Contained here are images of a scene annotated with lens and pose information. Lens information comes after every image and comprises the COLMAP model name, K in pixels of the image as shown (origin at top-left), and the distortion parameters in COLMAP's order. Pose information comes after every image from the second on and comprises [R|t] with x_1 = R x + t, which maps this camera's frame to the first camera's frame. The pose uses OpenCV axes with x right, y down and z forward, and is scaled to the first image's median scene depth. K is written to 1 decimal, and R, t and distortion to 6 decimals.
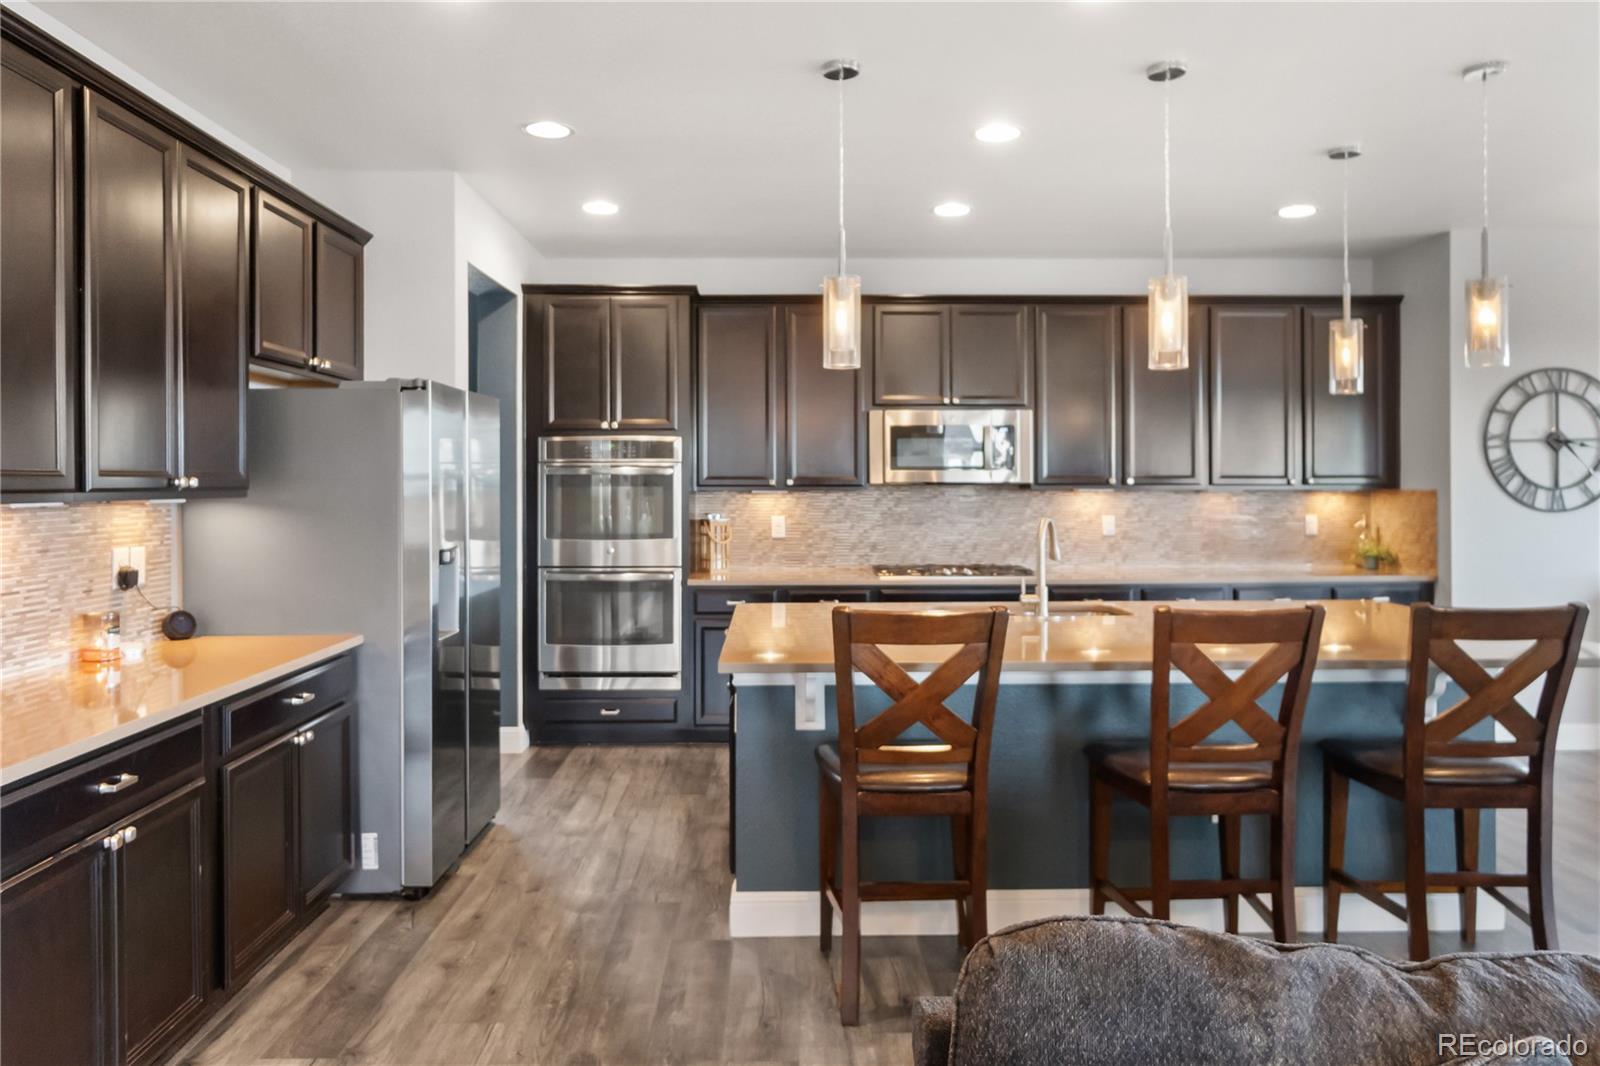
lens RADIAL K [[1084.0, 0, 813.3], [0, 1084.0, 493.8], [0, 0, 1]] dist [0.010195, 0.001820]
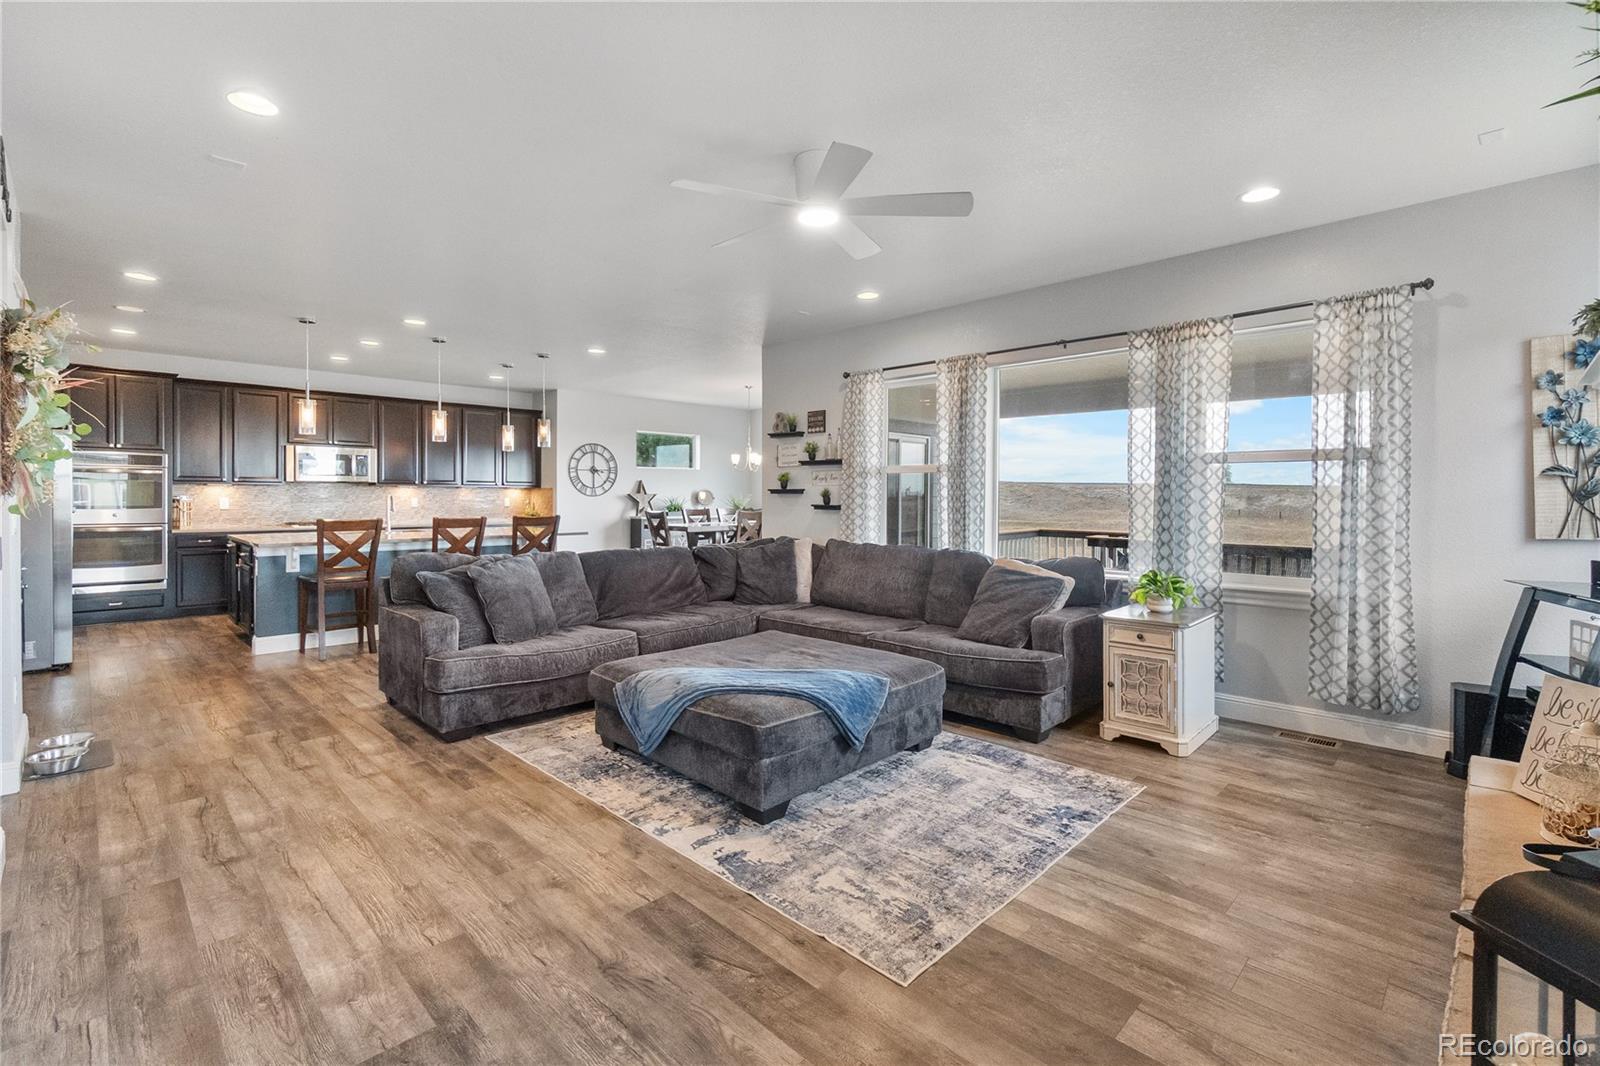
lens RADIAL K [[710.7, 0, 794.2], [0, 710.7, 500.2], [0, 0, 1]] dist [-0.001878, -0.000151]
pose [[0.722003, 0.000846, 0.691890, -0.168850], [-0.001175, 0.999999, 0.000003, 0.023564], [-0.691889, -0.000815, 0.722003, -0.574129]]
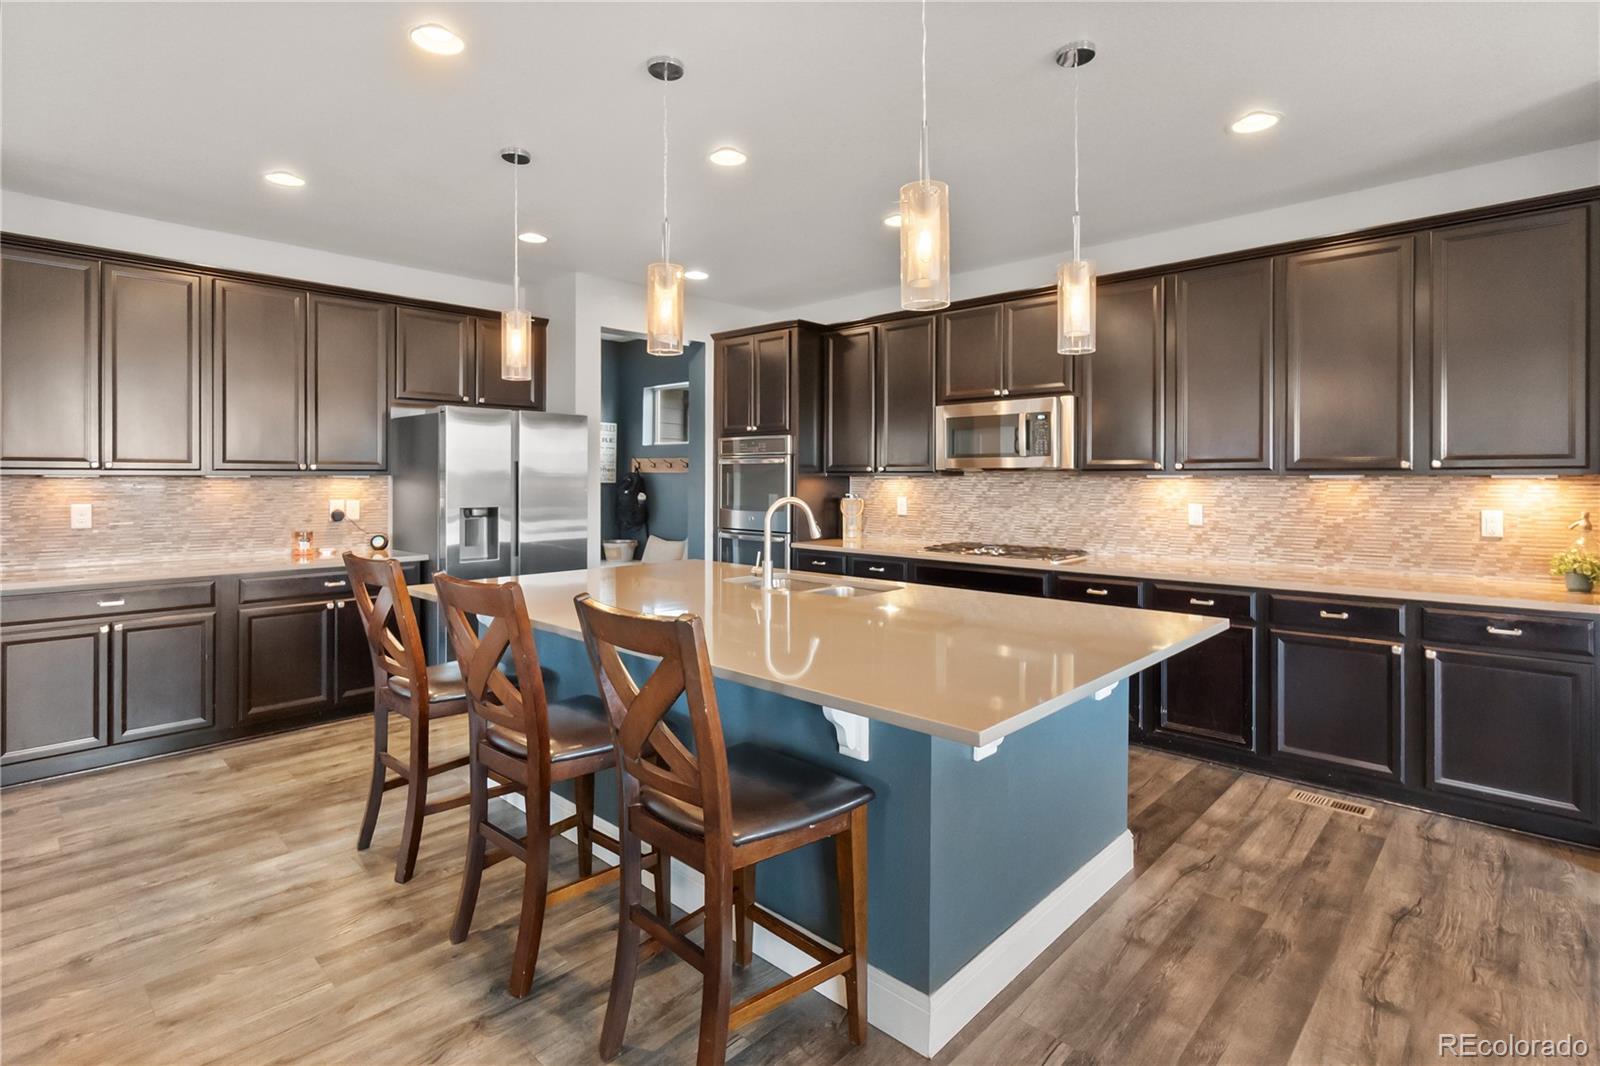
lens RADIAL K [[787.6, 0, 812.3], [0, 787.6, 490.7], [0, 0, 1]] dist [0.010573, -0.002498]
pose [[0.718405, 0.013913, -0.695486, 0.509208], [-0.008751, 0.999902, 0.010963, 0.004342], [0.695570, -0.001790, 0.718456, 0.293996]]
